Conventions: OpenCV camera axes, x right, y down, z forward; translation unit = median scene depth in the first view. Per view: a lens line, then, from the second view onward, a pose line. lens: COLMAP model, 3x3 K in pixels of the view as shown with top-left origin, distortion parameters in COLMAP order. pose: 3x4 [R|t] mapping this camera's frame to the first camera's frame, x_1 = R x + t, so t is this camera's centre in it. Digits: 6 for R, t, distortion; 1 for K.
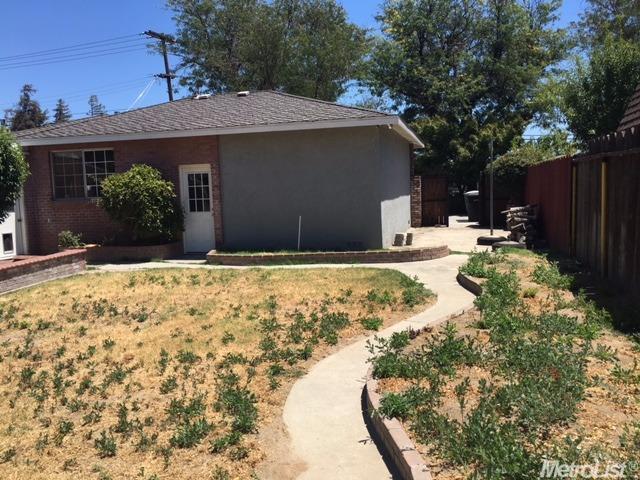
lens RADIAL K [[552.4, 0, 320.1], [0, 552.4, 239.9], [0, 0, 1]] dist [0.066880, -0.069015]
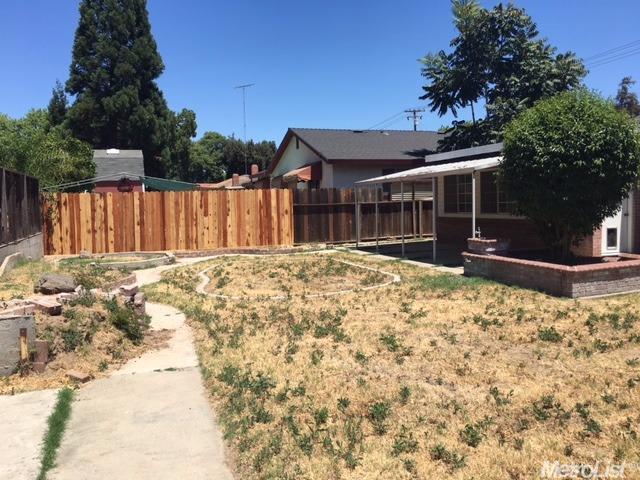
lens RADIAL K [[552.4, 0, 320.1], [0, 552.4, 238.9], [0, 0, 1]] dist [0.066880, -0.069015]
pose [[0.575133, 0.079966, -0.814142, -0.081010], [-0.075365, 0.996158, 0.044605, 0.001406], [0.814581, 0.035704, 0.578949, 0.069521]]
